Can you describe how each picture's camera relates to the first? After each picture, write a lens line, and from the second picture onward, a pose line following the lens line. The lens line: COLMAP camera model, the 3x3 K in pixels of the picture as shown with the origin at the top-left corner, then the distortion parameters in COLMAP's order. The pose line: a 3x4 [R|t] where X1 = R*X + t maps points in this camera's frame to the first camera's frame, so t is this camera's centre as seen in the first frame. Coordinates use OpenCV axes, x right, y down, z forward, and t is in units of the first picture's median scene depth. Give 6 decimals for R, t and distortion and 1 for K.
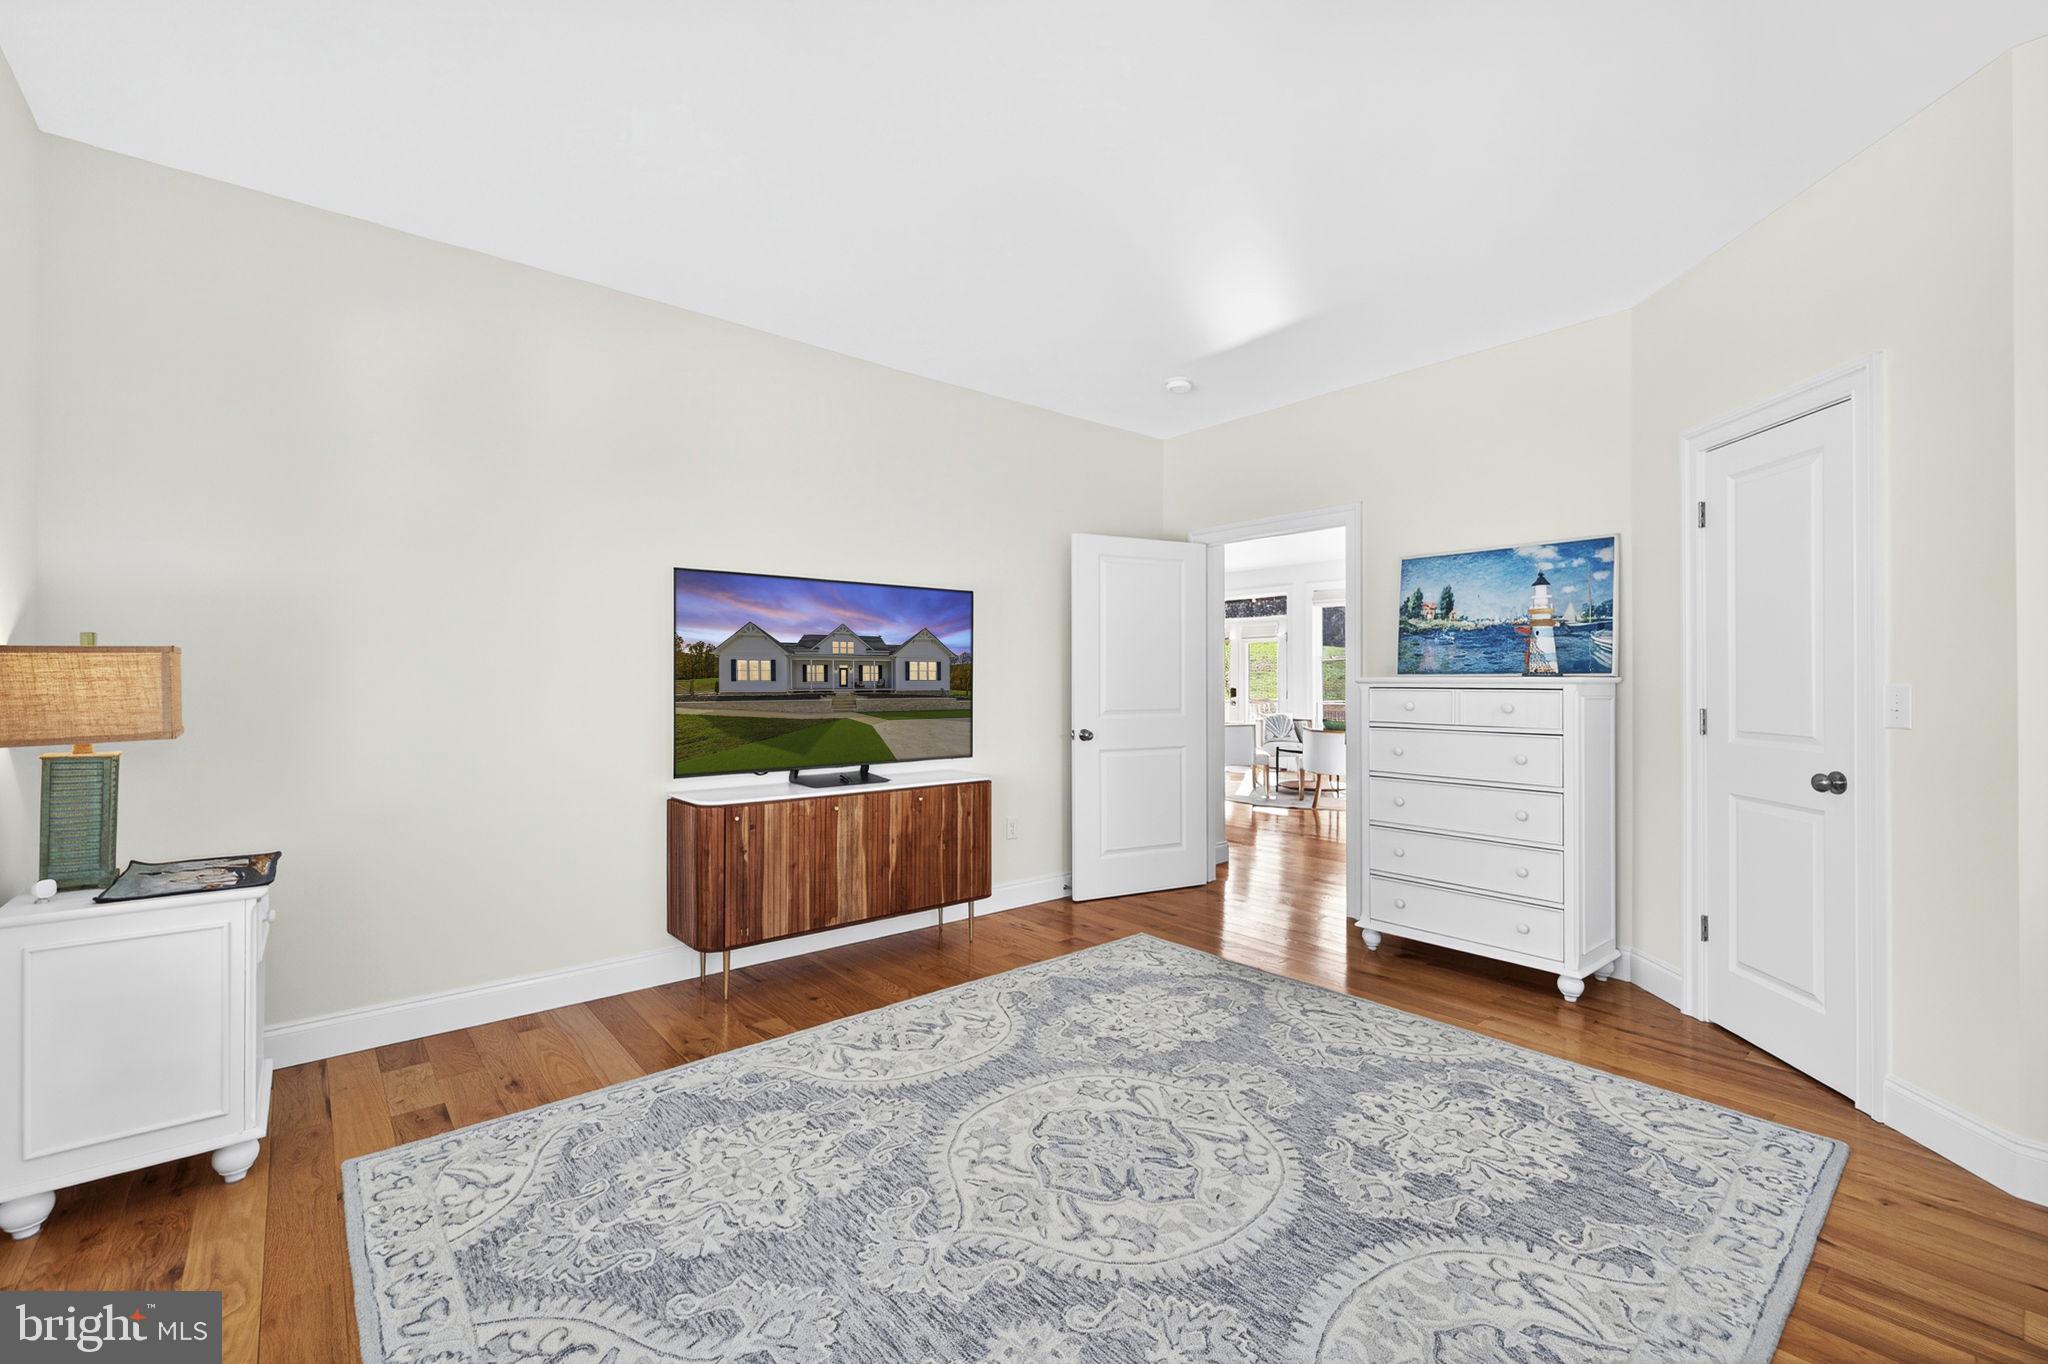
lens RADIAL K [[865.9, 0, 1007.0], [0, 865.9, 673.7], [0, 0, 1]] dist [0.002539, -0.000160]
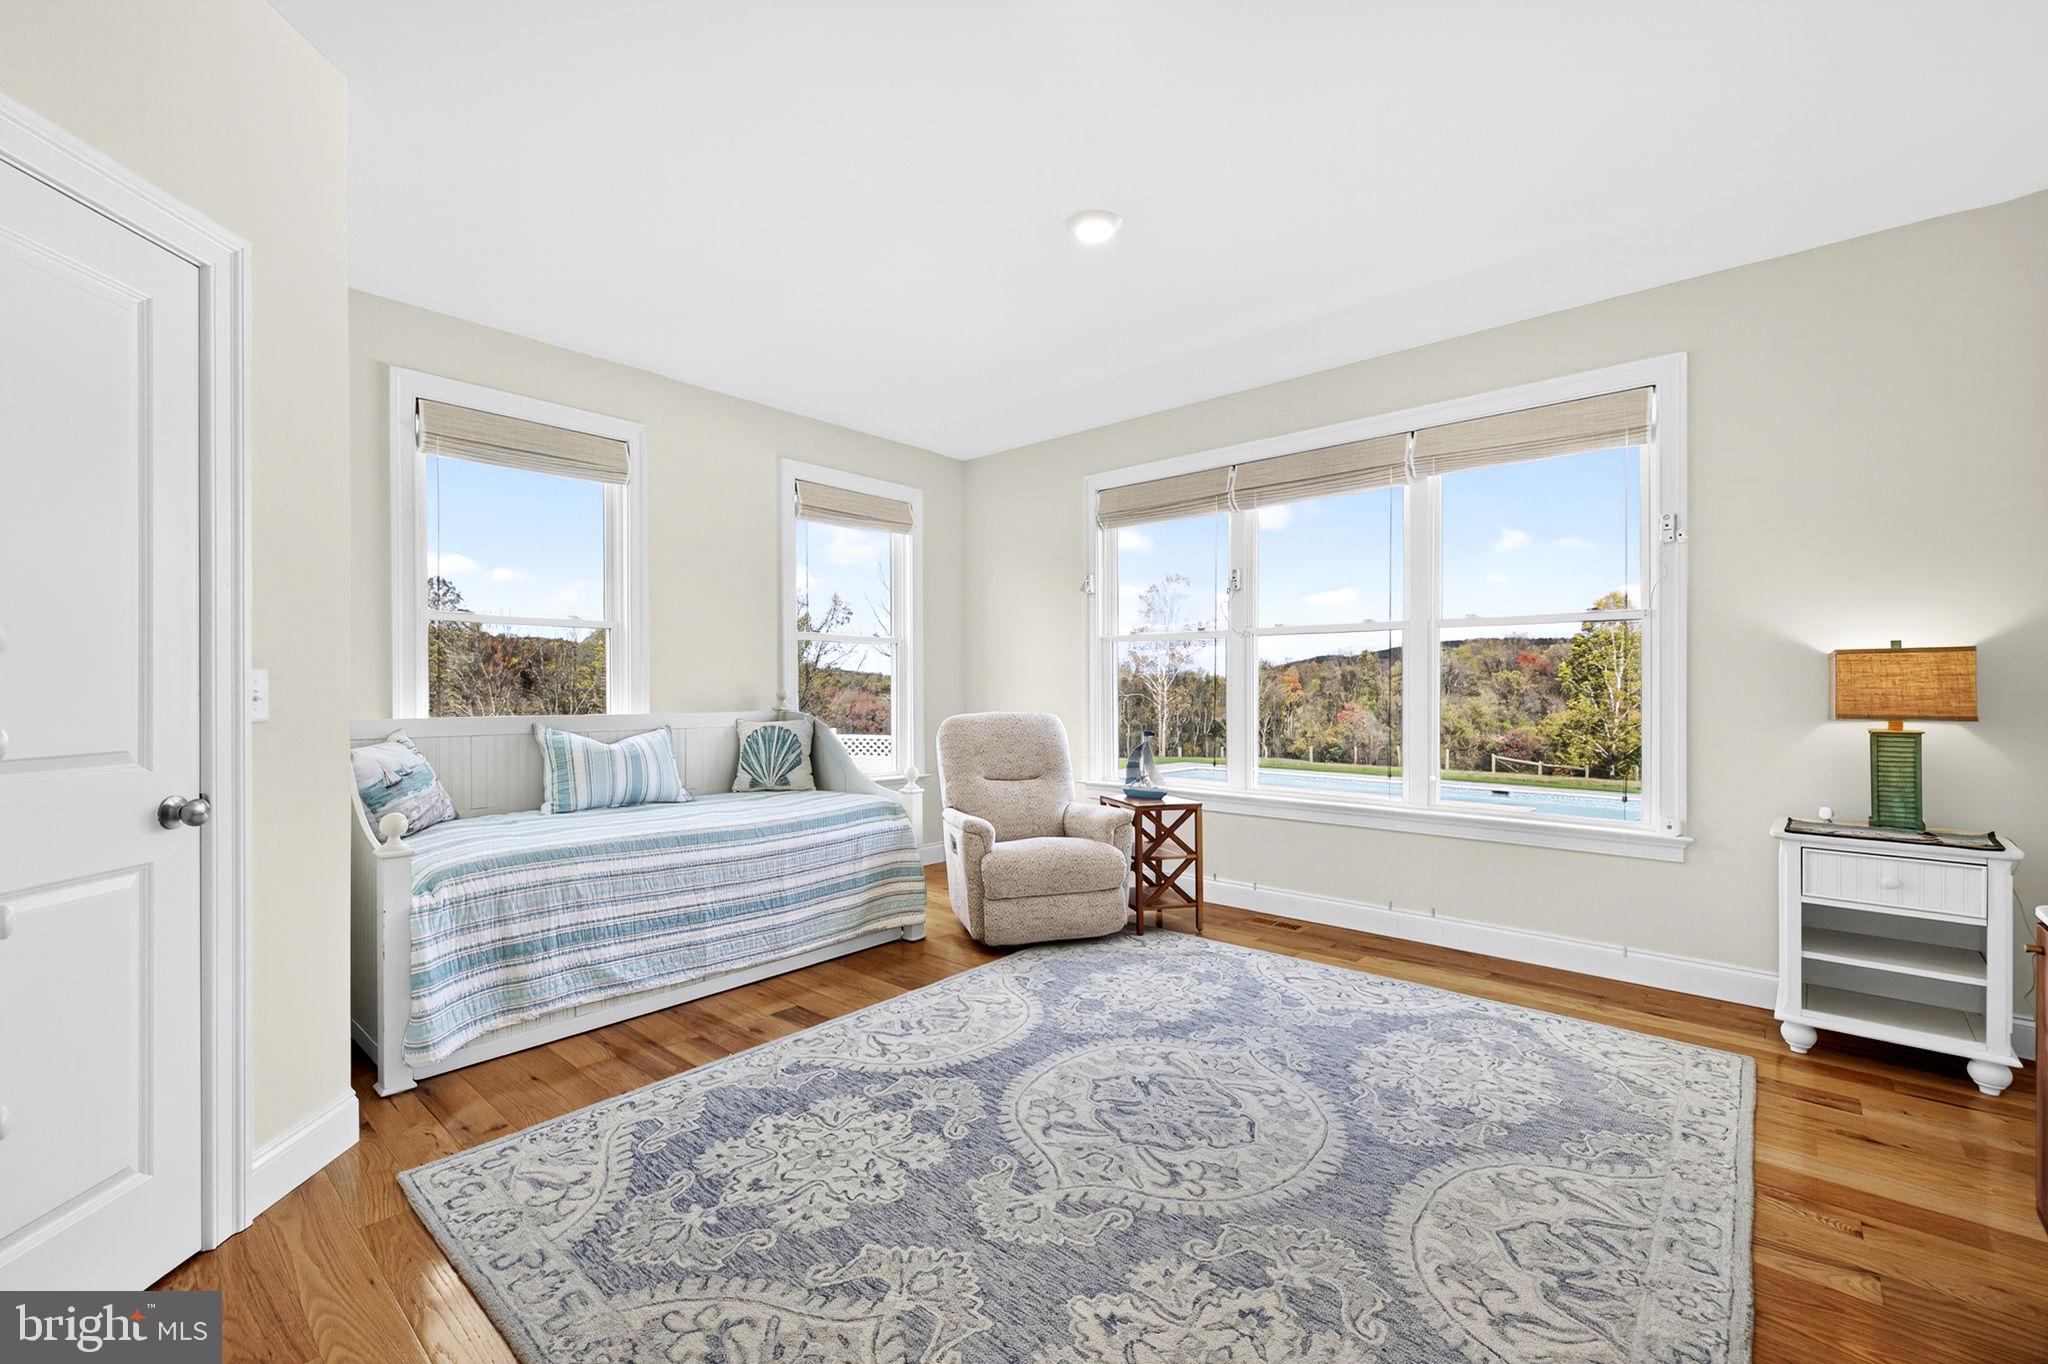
lens RADIAL K [[858.8, 0, 1024.0], [0, 858.8, 682.0], [0, 0, 1]] dist [0.002882, 0.000283]
pose [[-0.986369, -0.003210, -0.164516, 0.405377], [-0.000984, 0.999907, -0.013610, 0.031653], [0.164545, -0.013263, -0.986280, 1.729003]]
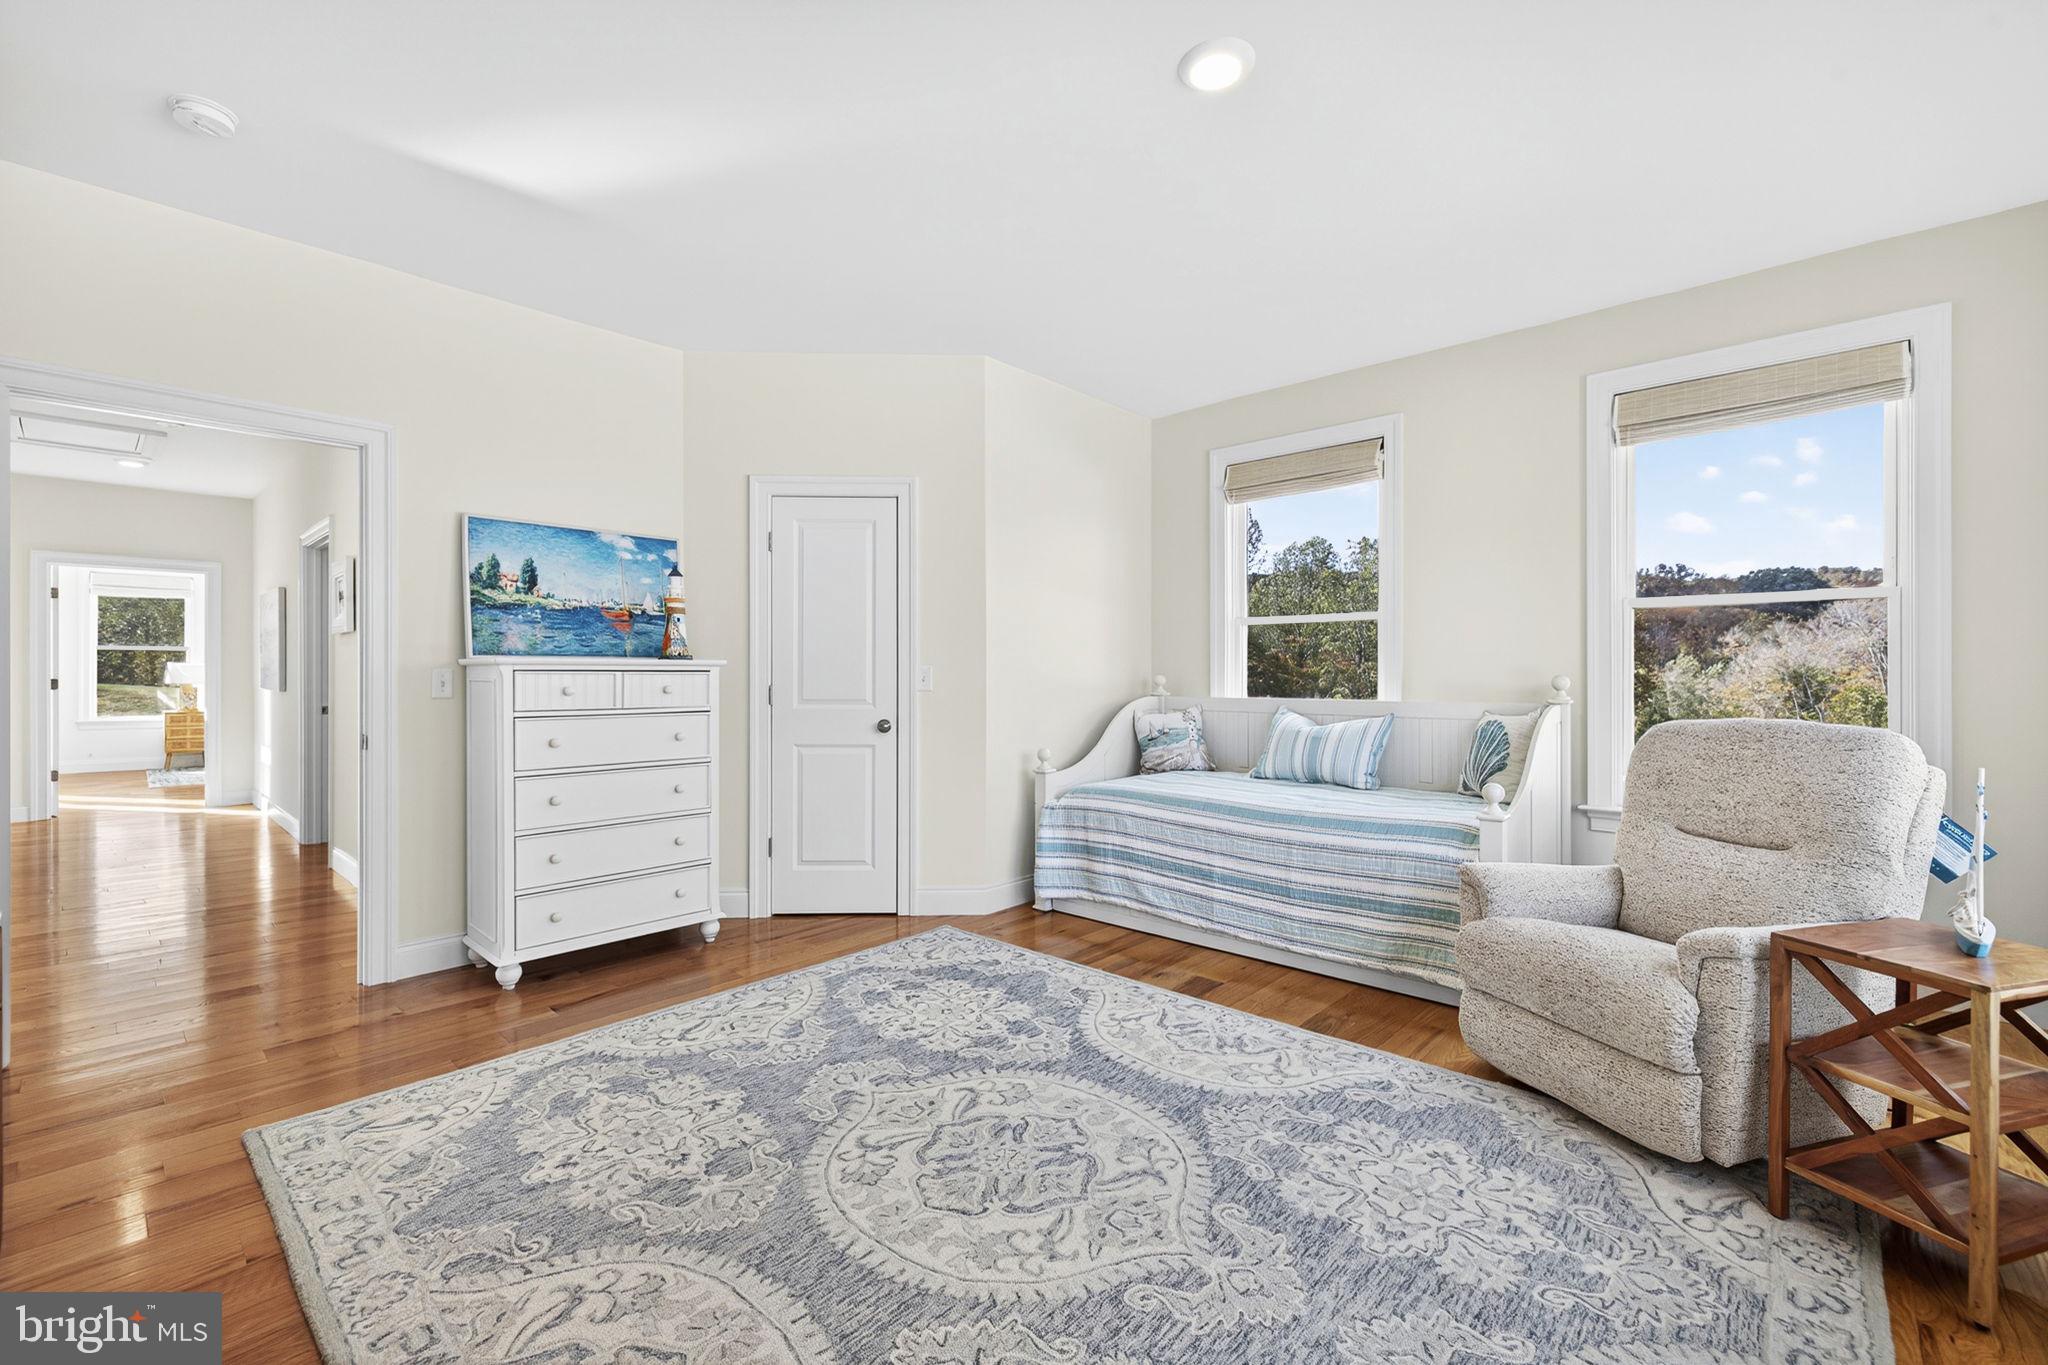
lens RADIAL K [[865.9, 0, 1007.0], [0, 865.9, 674.2], [0, 0, 1]] dist [0.002539, -0.000160]
pose [[-0.131108, -0.002490, 0.991365, -0.685072], [-0.006752, 0.999976, 0.001619, 0.022241], [-0.991345, -0.006481, -0.131122, 0.959022]]
